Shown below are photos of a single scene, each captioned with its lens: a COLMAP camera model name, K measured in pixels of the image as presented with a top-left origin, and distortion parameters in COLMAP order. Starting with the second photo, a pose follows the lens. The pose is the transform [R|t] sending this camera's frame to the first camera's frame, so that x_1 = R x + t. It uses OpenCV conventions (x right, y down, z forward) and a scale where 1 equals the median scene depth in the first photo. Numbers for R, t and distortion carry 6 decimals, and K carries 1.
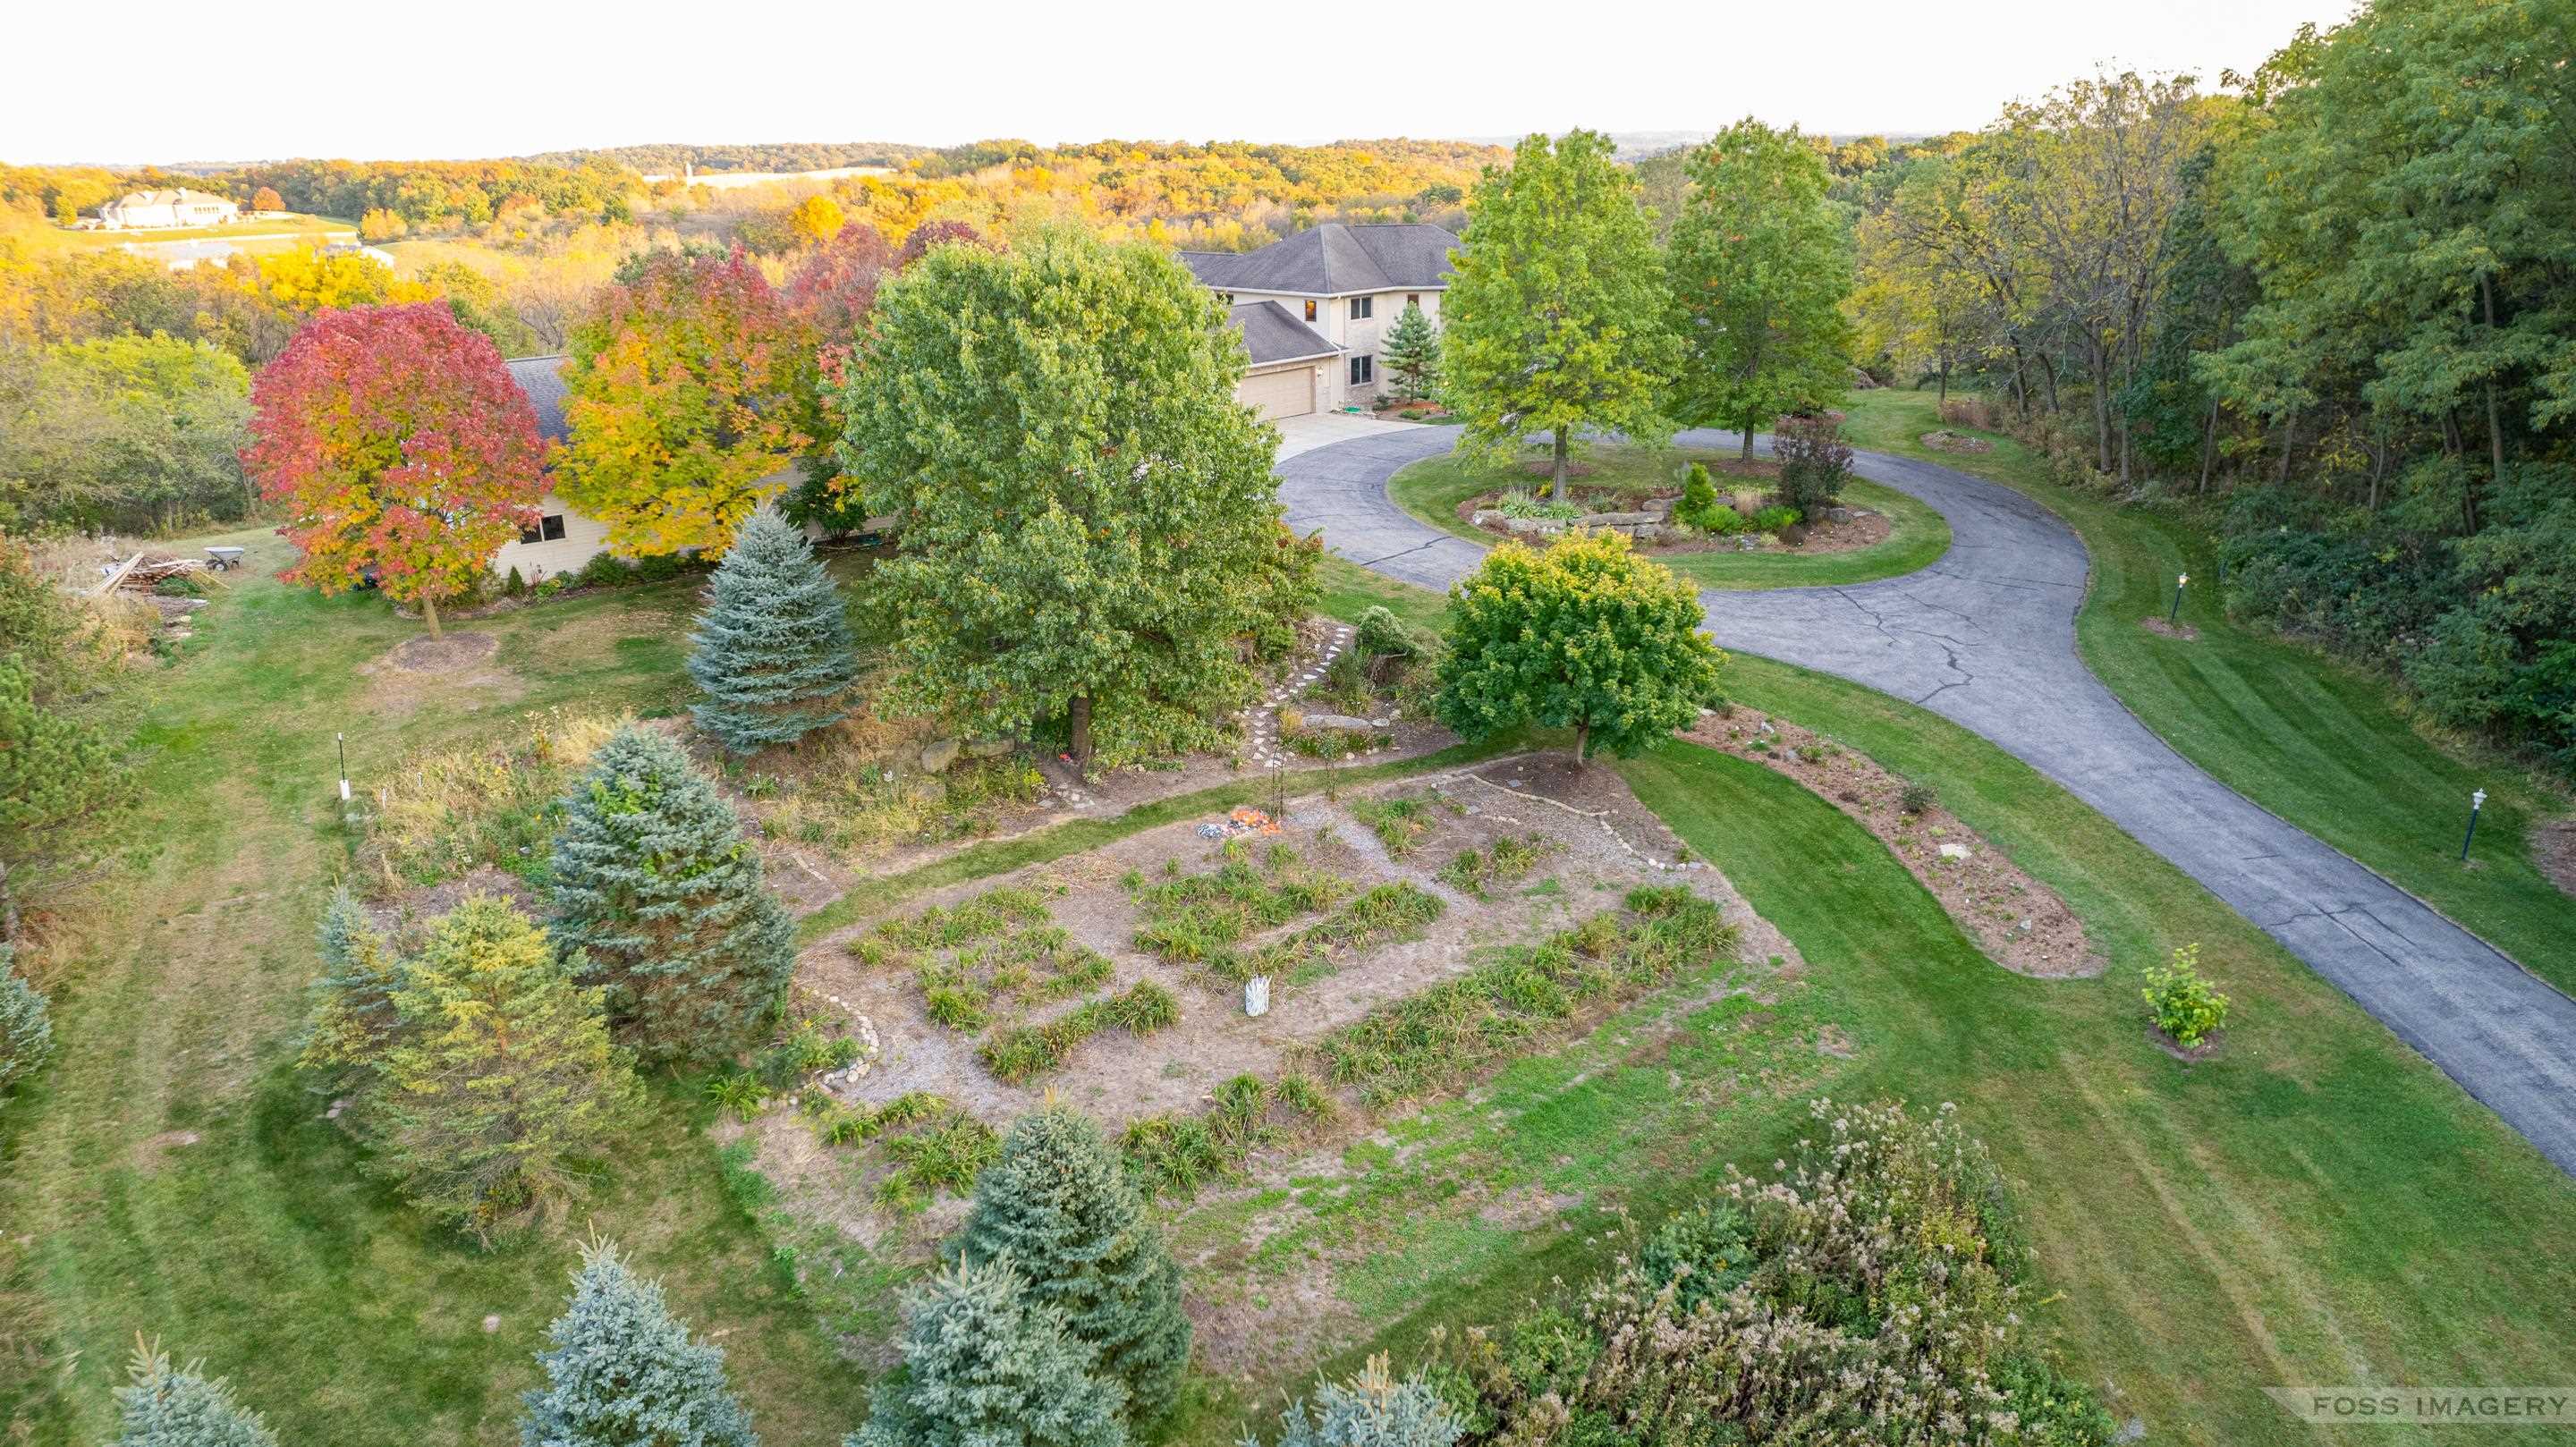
lens RADIAL K [[1669.5, 0, 1287.4], [0, 1669.5, 720.0], [0, 0, 1]] dist [-0.049412, 0.031162]
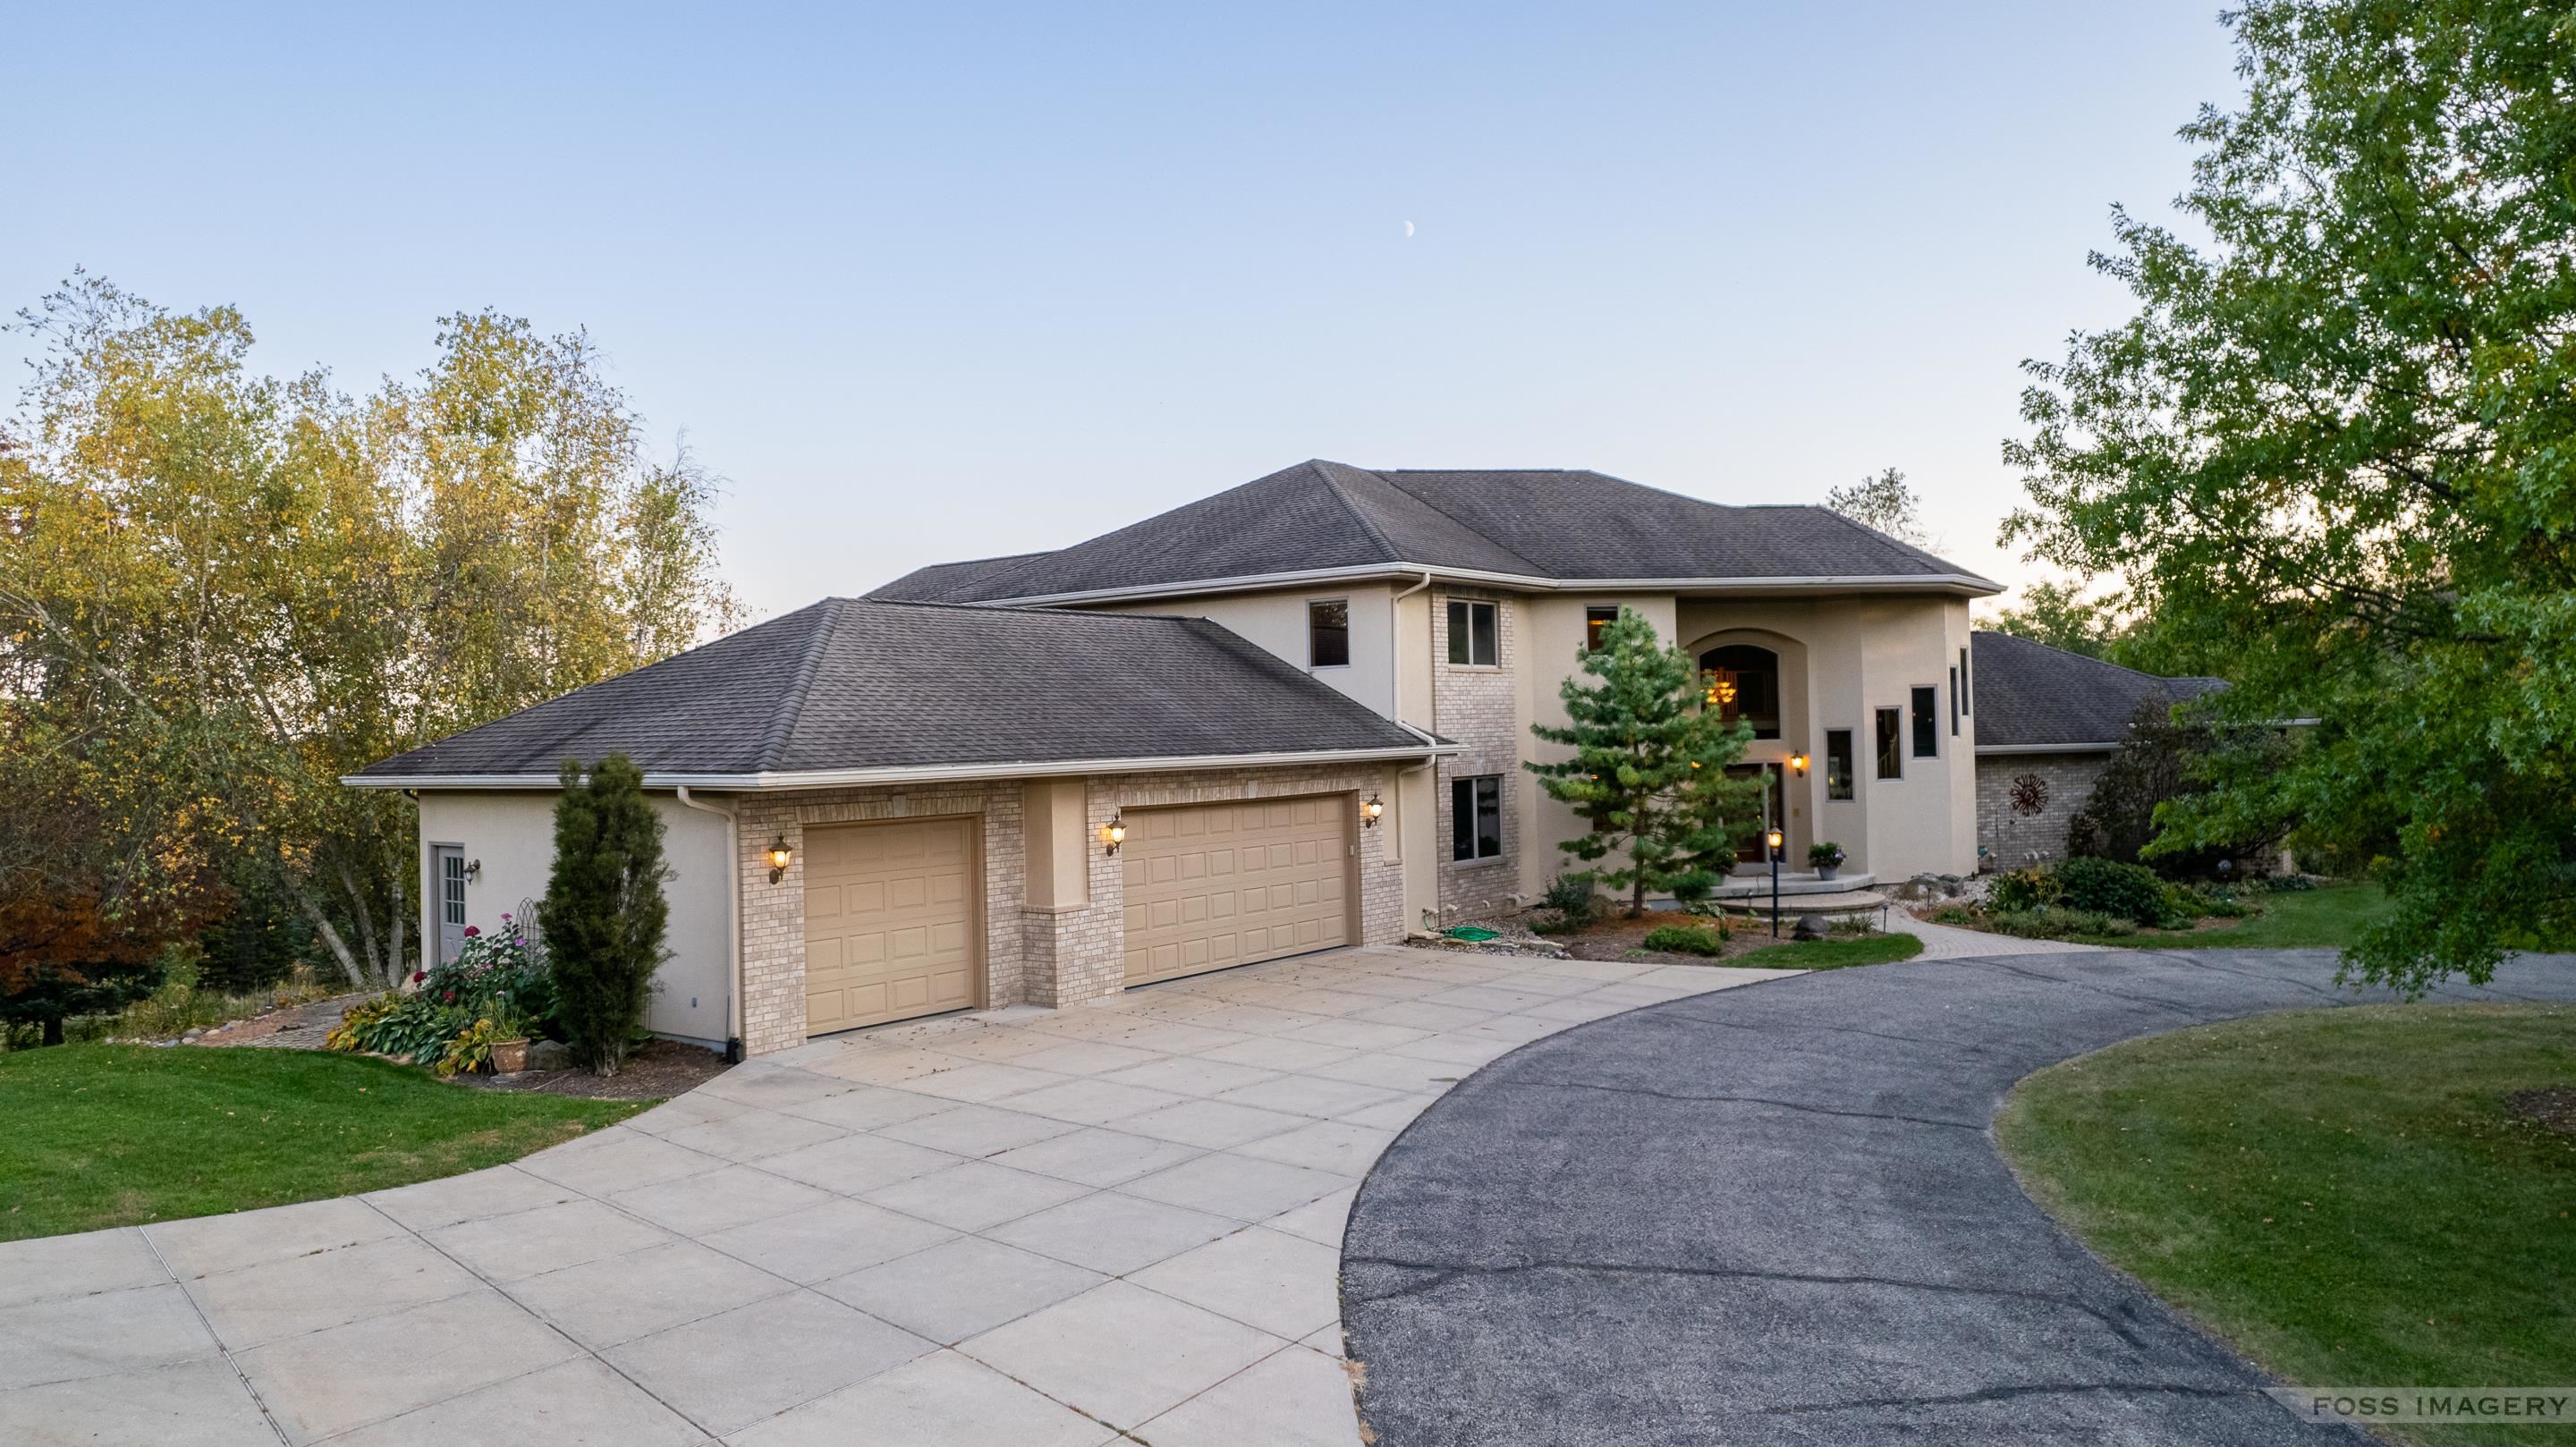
lens RADIAL K [[1669.5, 0, 1288.0], [0, 1669.5, 718.2], [0, 0, 1]] dist [-0.049412, 0.031162]
pose [[0.998593, -0.045362, 0.027471, -0.002916], [0.051801, 0.945299, -0.322067, -0.124549], [-0.011358, 0.323037, 0.946318, 0.687060]]
